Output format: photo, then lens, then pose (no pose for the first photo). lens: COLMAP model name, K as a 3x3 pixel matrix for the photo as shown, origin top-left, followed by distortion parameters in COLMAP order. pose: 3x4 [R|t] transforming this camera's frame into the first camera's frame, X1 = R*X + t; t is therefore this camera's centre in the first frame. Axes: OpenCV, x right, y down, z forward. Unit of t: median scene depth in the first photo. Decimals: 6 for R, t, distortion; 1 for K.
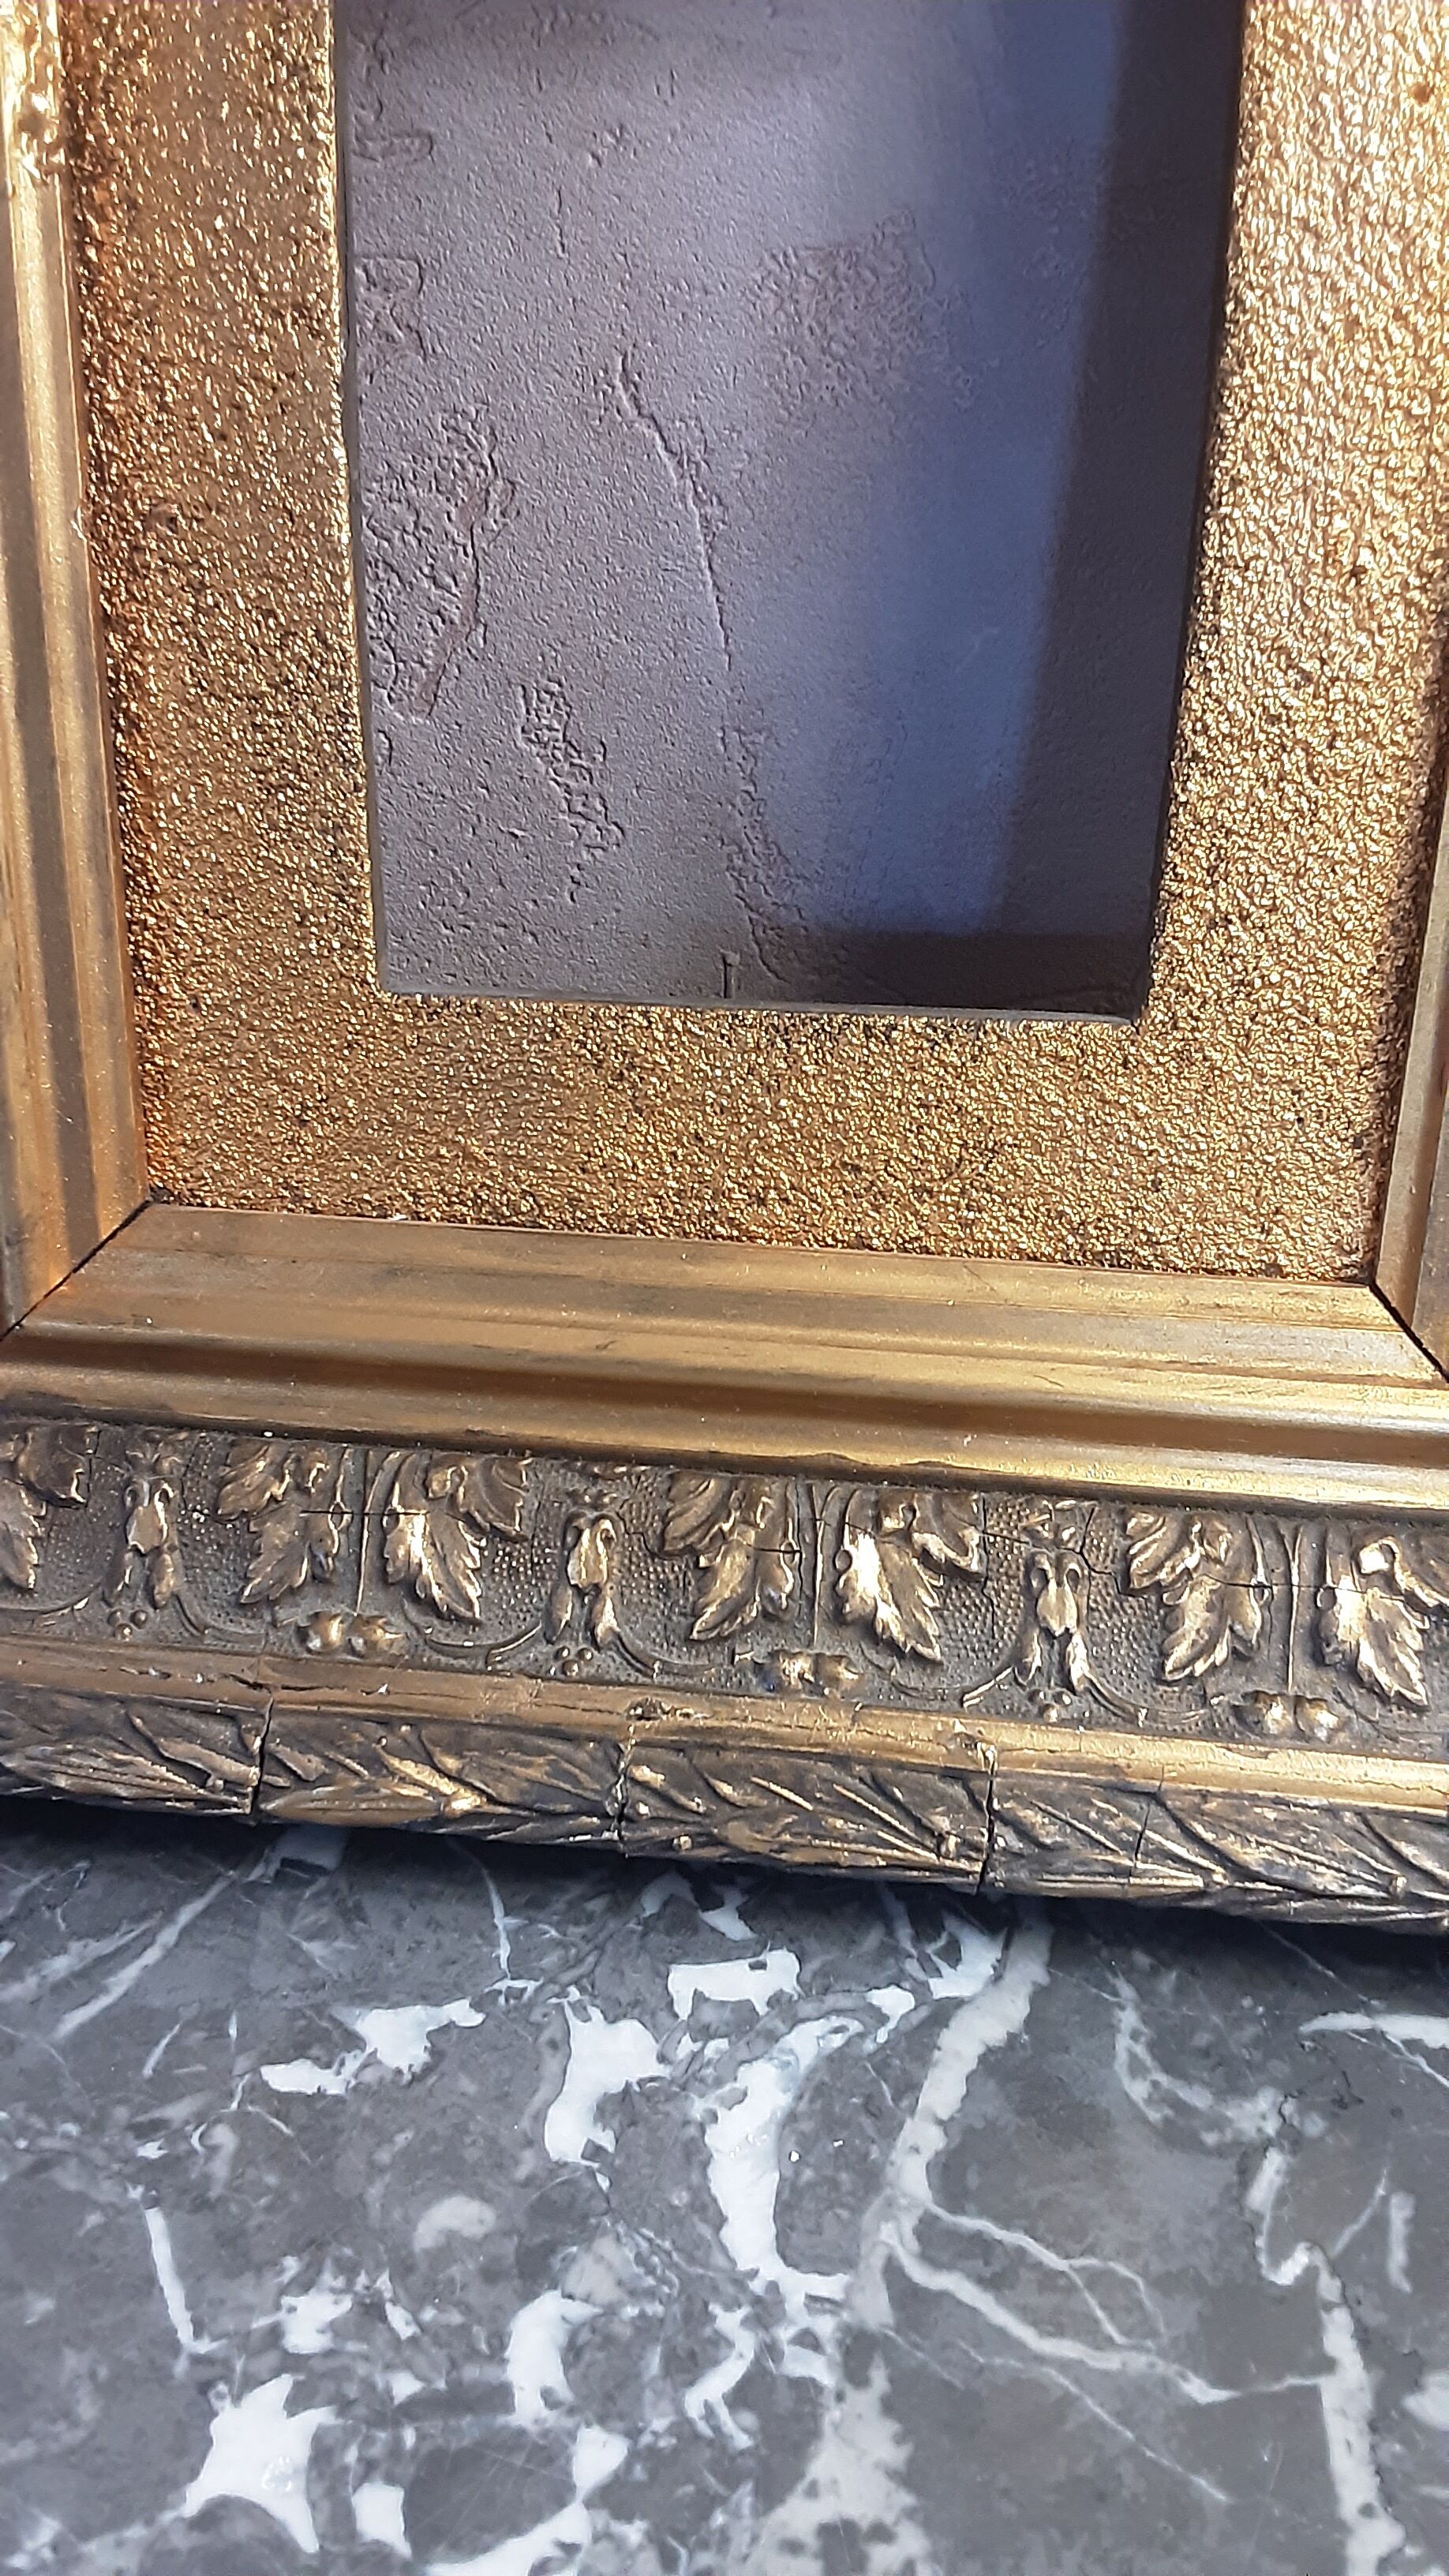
lens RADIAL K [[2085.9, 0, 748.7], [0, 2085.9, 1271.9], [0, 0, 1]] dist [0.135646, -0.237548]
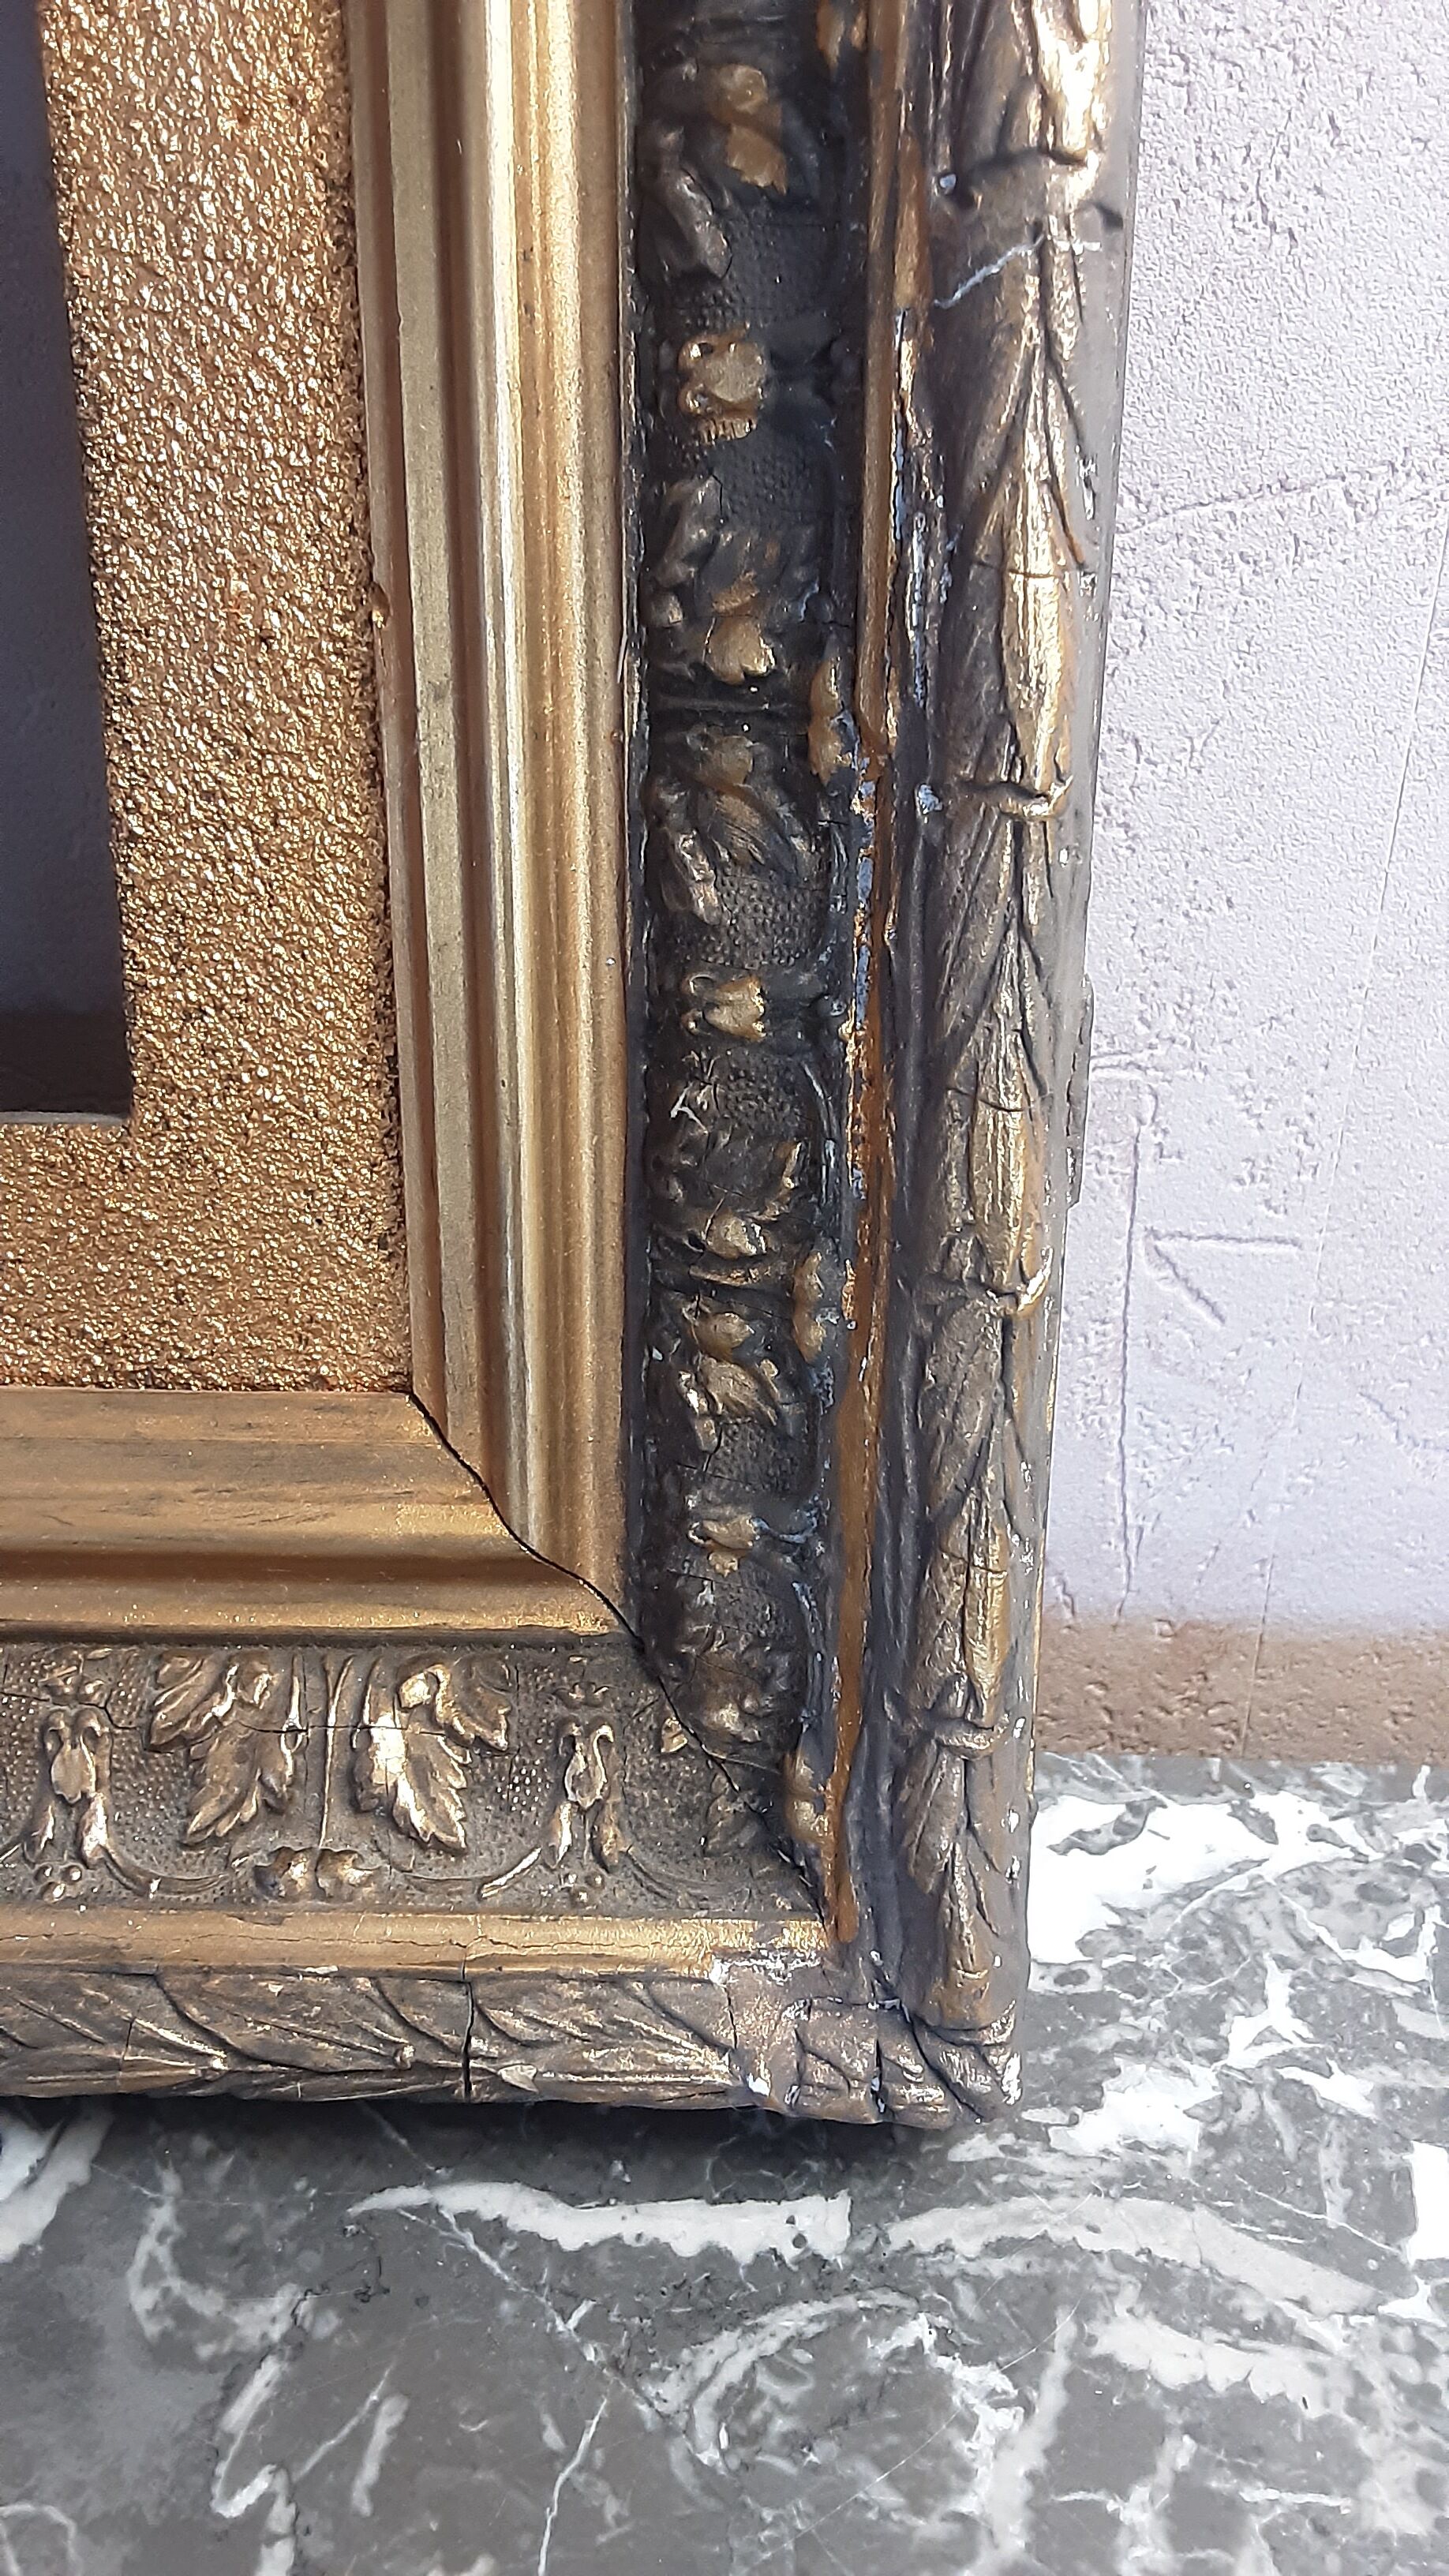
lens RADIAL K [[2103.5, 0, 749.0], [0, 2103.5, 1270.6], [0, 0, 1]] dist [0.133010, -0.236478]
pose [[0.995541, -0.048323, 0.081010, 0.384249], [0.048816, 0.998799, -0.004121, -0.038711], [-0.080713, 0.008057, 0.996705, 0.058815]]
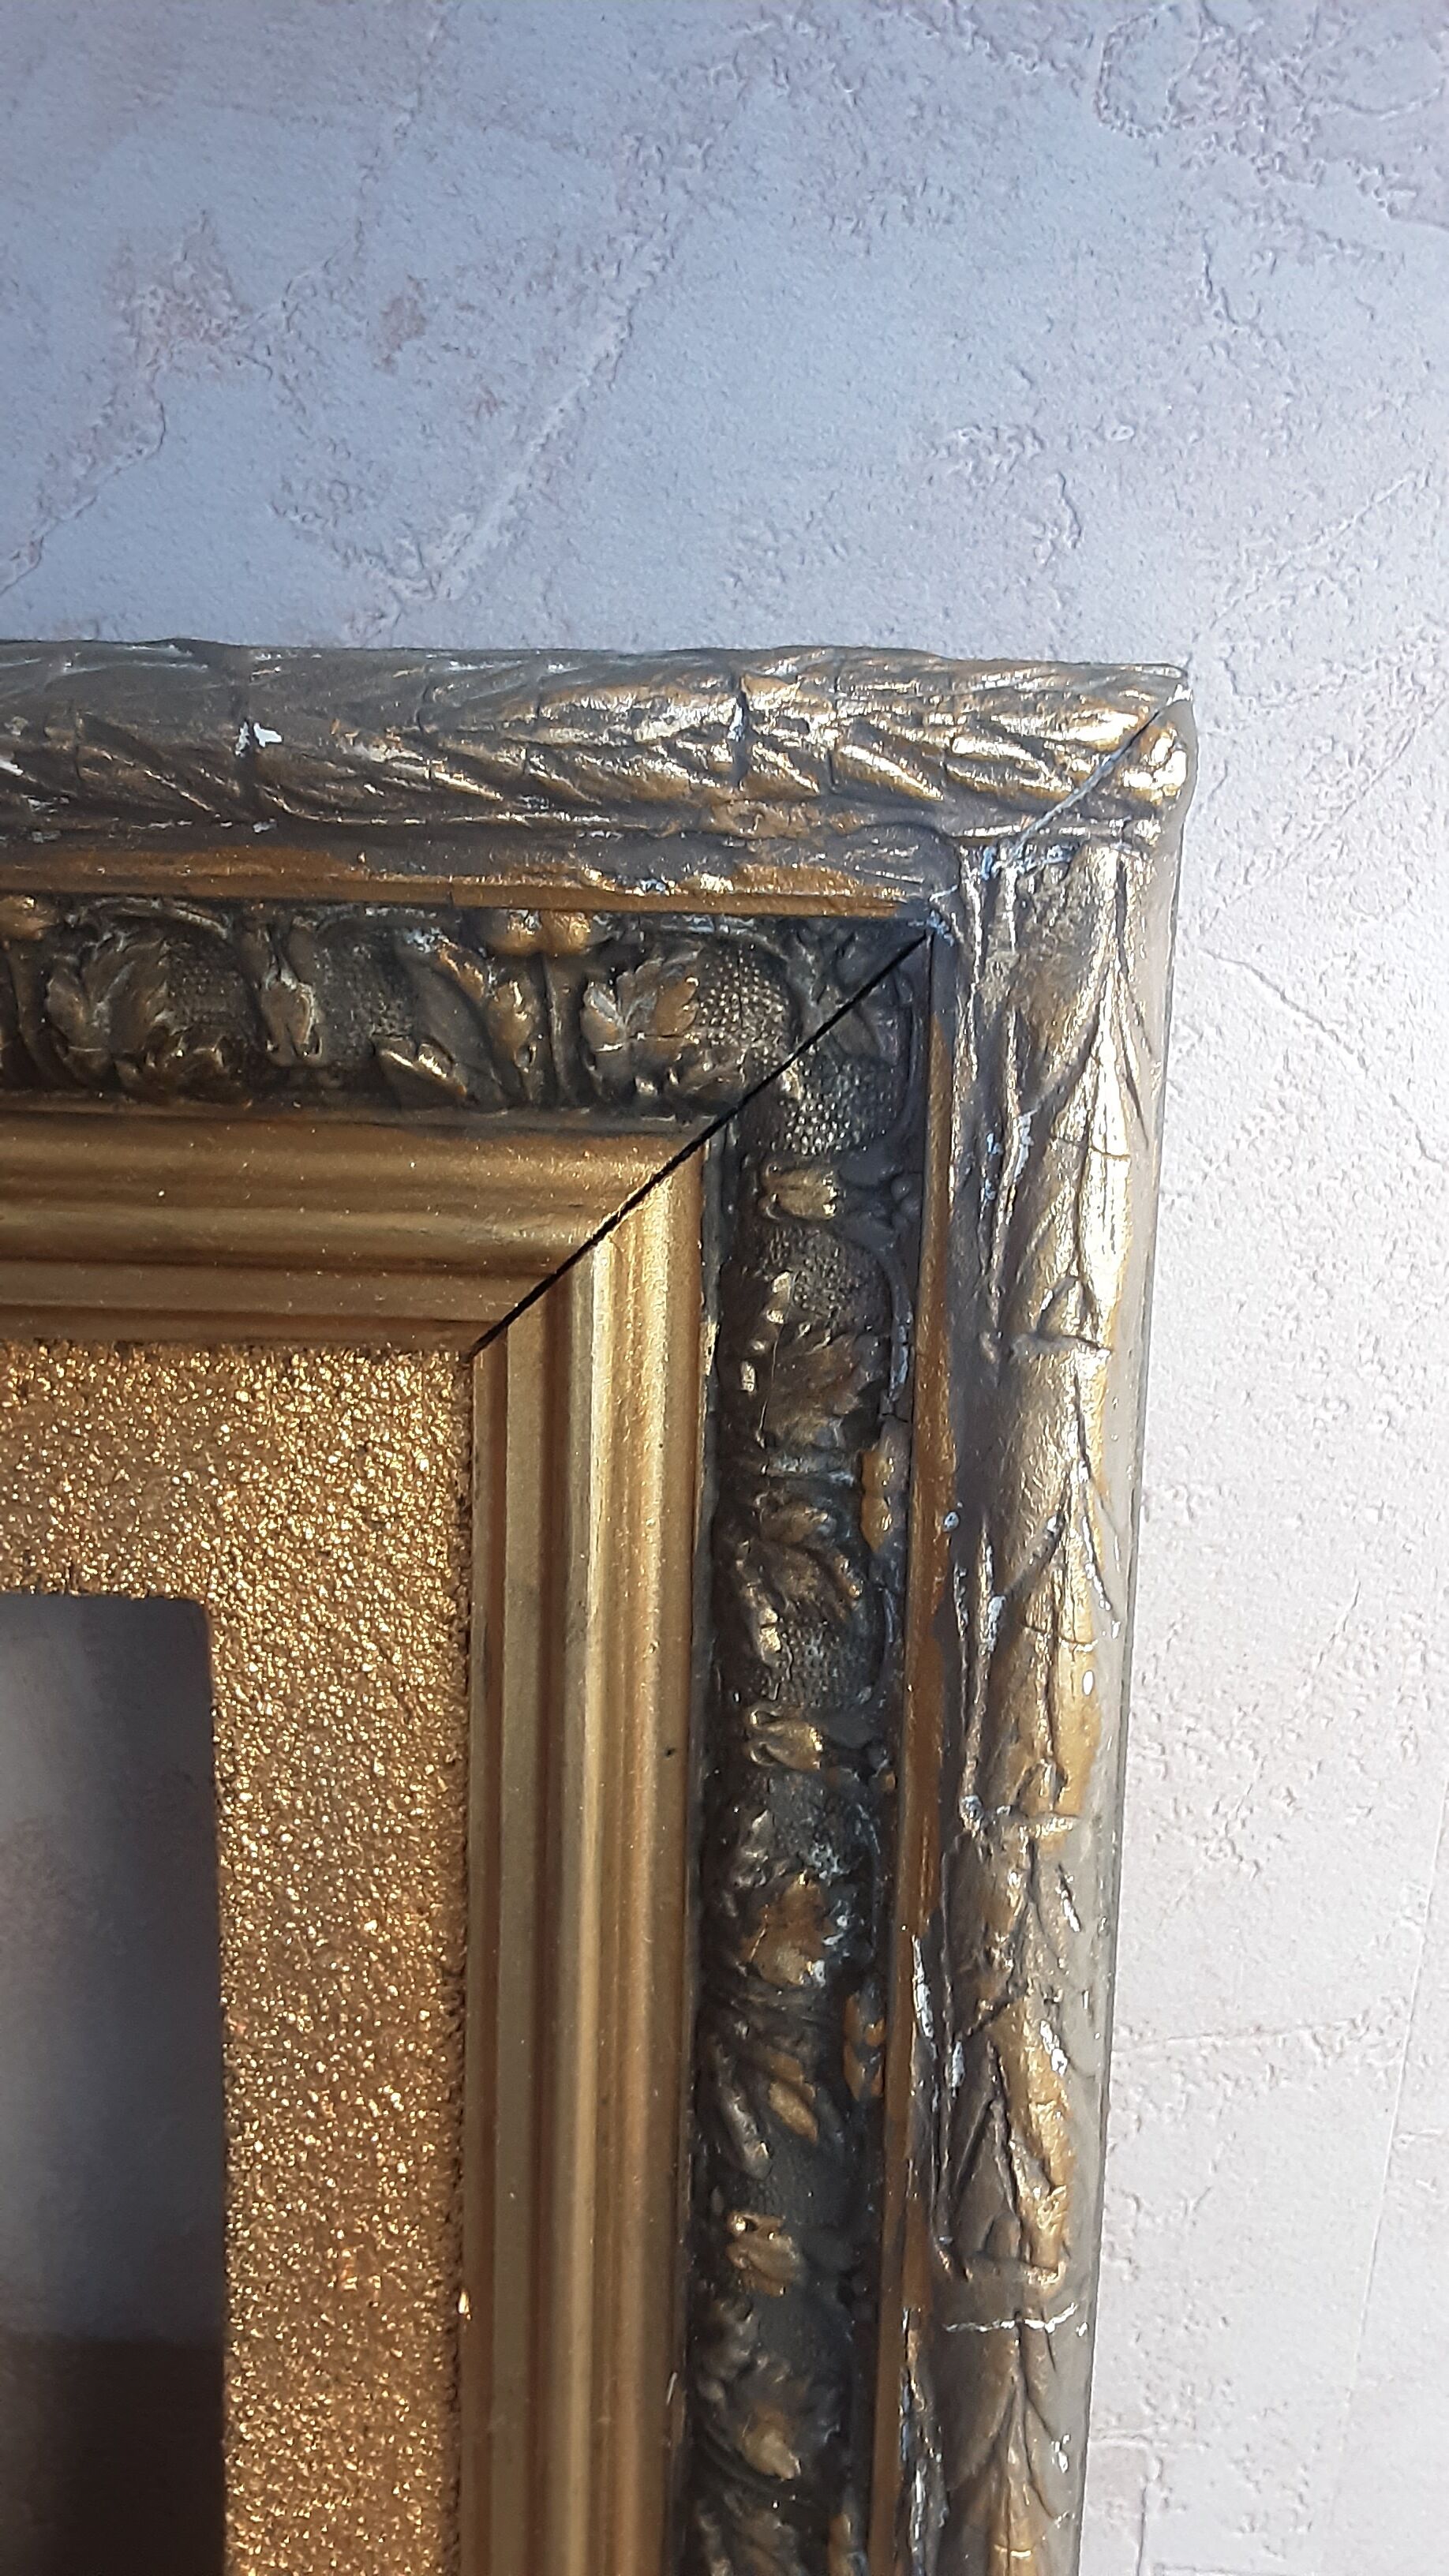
lens RADIAL K [[2085.9, 0, 748.7], [0, 2085.9, 1271.9], [0, 0, 1]] dist [0.135646, -0.237548]
pose [[0.998481, -0.008570, 0.054421, 0.400590], [0.017967, 0.984472, -0.174617, -0.610862], [-0.052080, 0.175330, 0.983131, -0.145077]]
